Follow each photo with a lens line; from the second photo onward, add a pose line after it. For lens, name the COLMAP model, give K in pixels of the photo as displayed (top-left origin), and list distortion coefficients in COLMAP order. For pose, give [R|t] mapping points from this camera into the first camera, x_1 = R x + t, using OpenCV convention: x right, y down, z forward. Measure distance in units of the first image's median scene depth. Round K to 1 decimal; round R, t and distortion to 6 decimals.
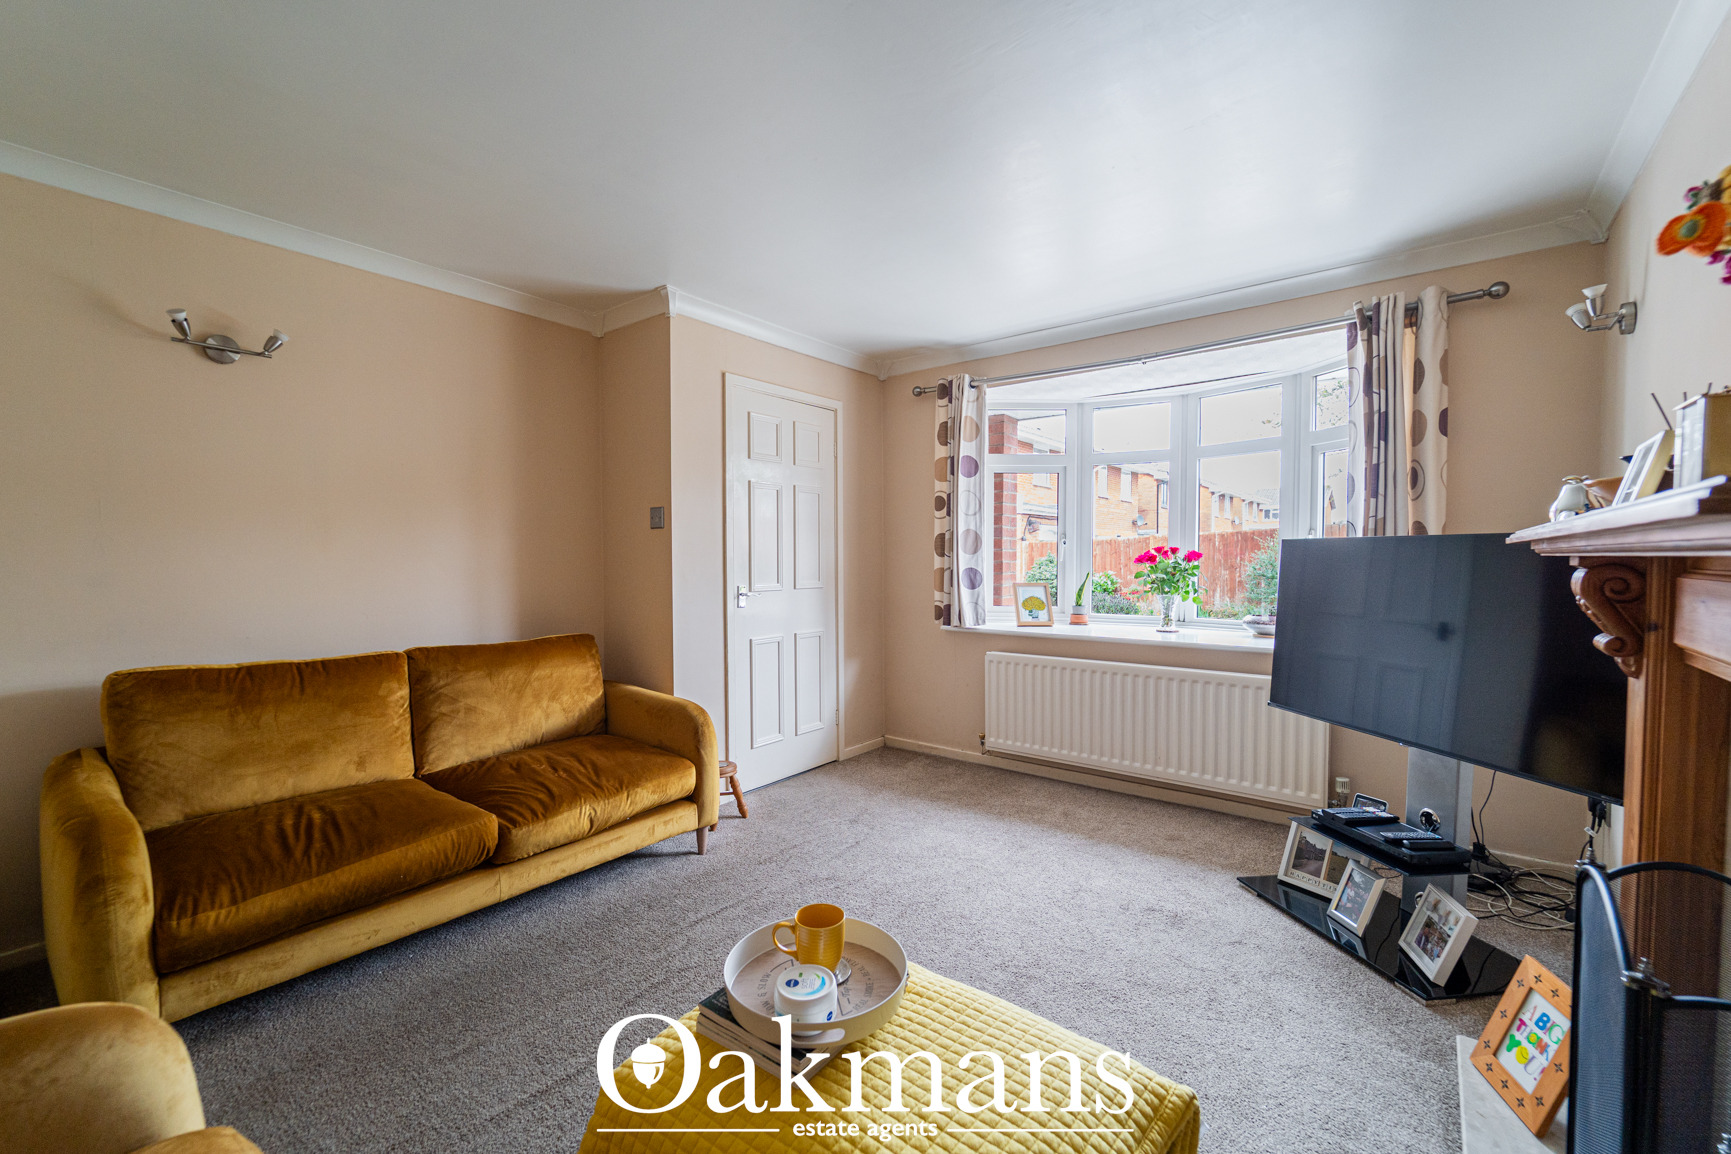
lens RADIAL K [[709.3, 0, 858.2], [0, 709.3, 581.2], [0, 0, 1]] dist [-0.000084, -0.000348]
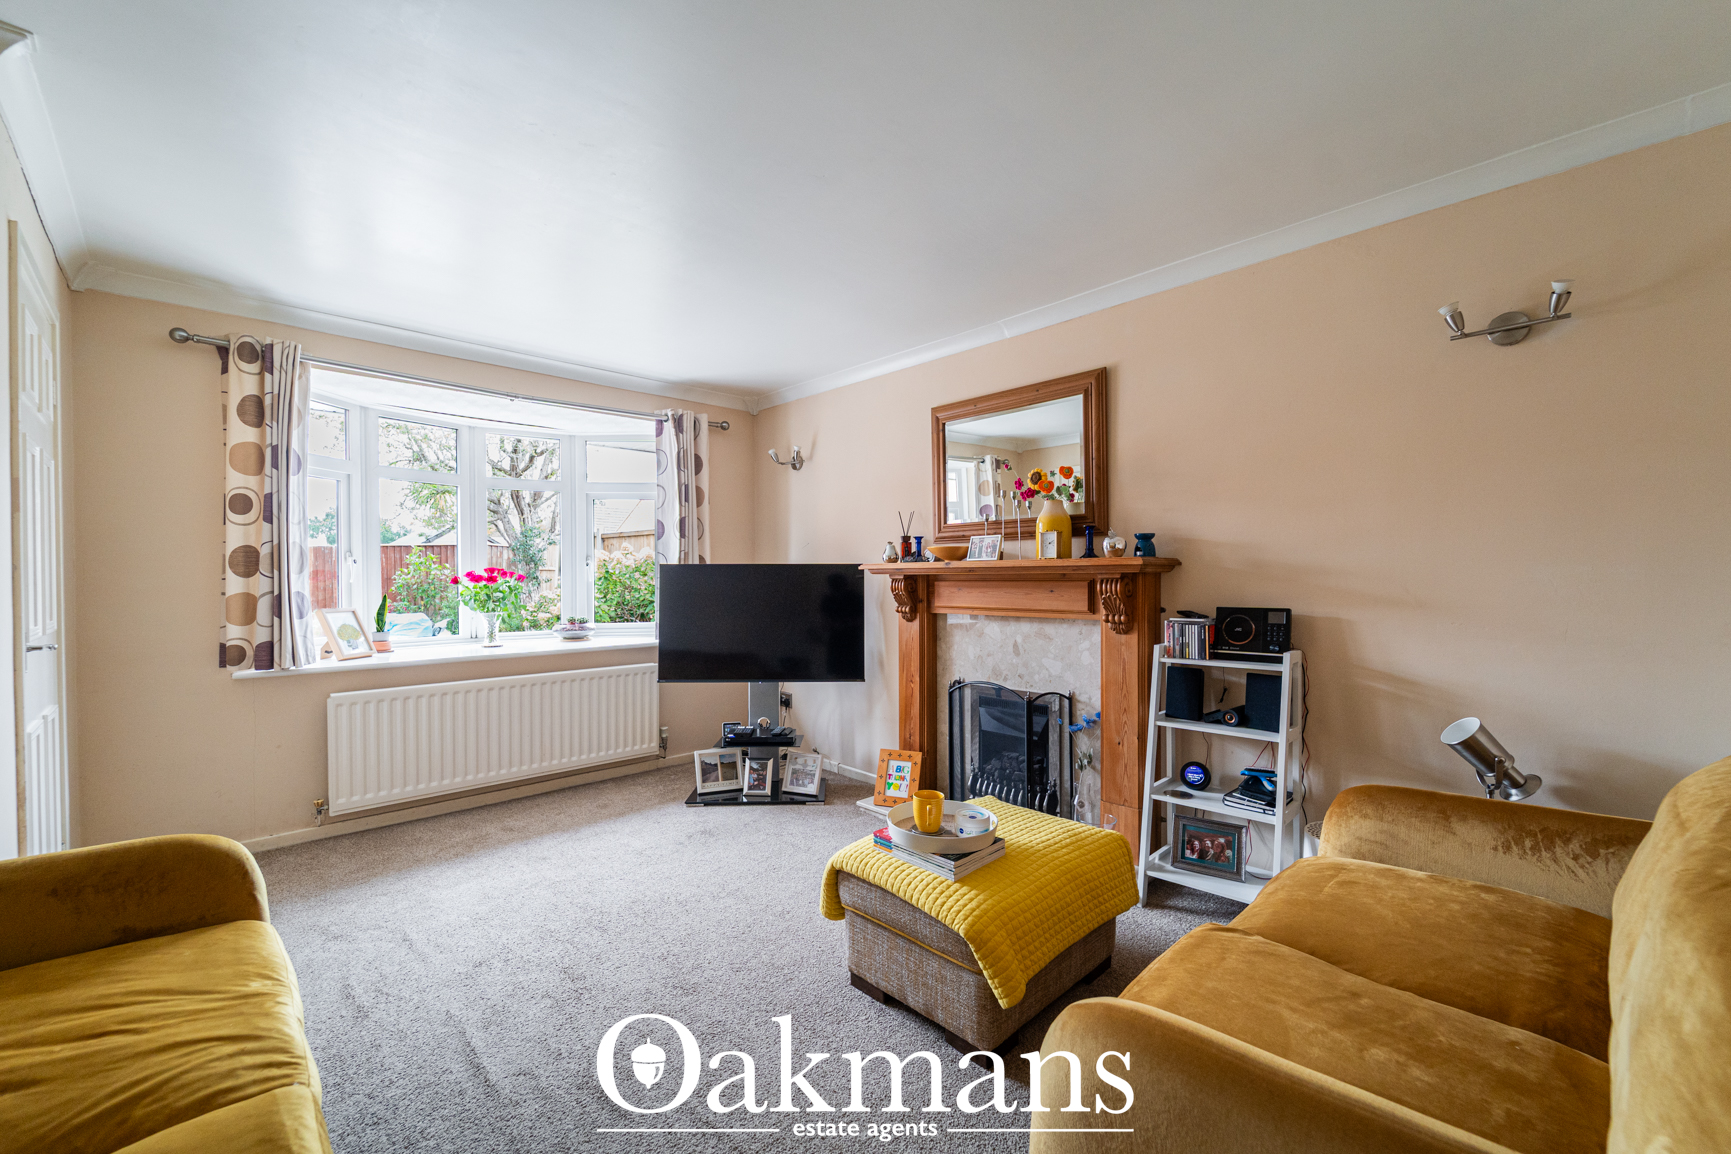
lens RADIAL K [[709.3, 0, 858.2], [0, 709.3, 581.2], [0, 0, 1]] dist [-0.000084, -0.000348]
pose [[0.143043, -0.006821, 0.989693, -0.644096], [0.034600, 0.999399, 0.001887, -0.013149], [-0.989111, 0.033974, 0.143193, 0.342491]]
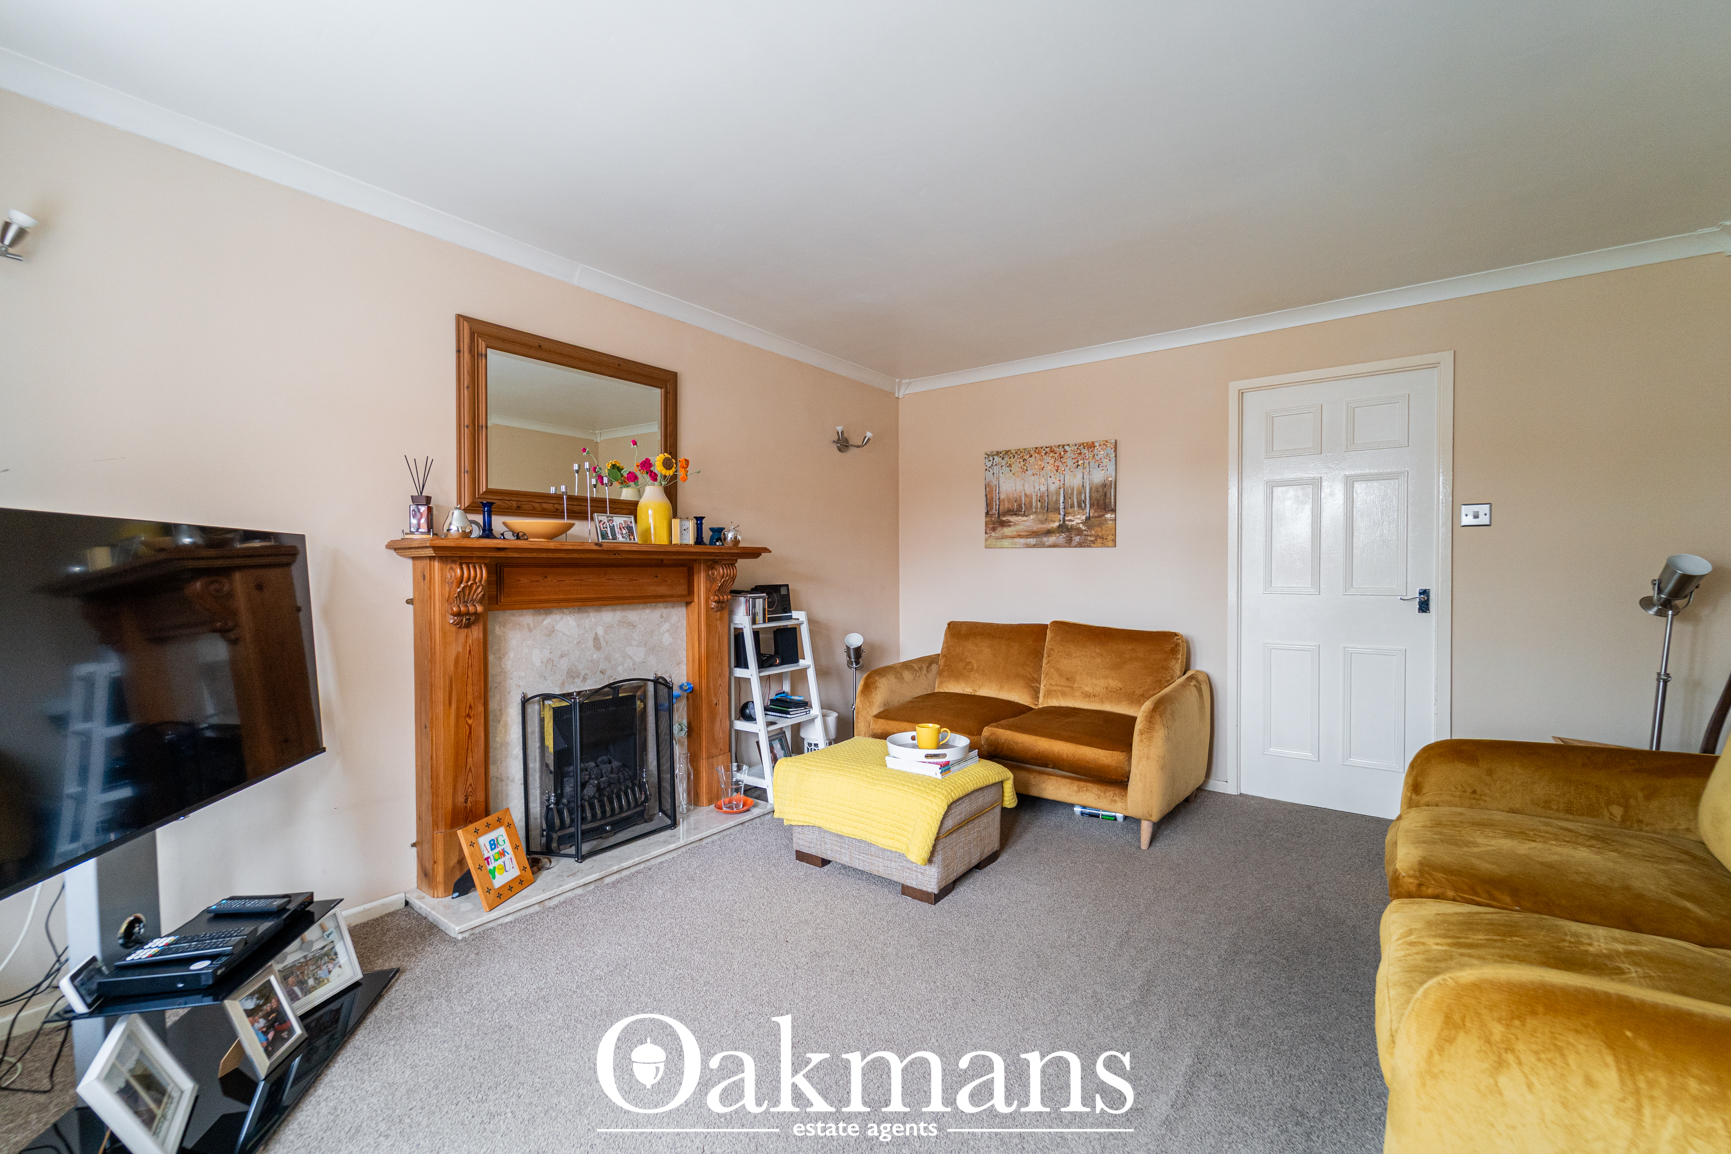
lens RADIAL K [[709.3, 0, 858.2], [0, 709.3, 581.2], [0, 0, 1]] dist [-0.000084, -0.000348]
pose [[-0.999799, 0.004314, -0.019601, 0.068265], [0.003374, 0.998856, 0.047708, -0.027009], [0.019784, 0.047632, -0.998669, 1.168024]]
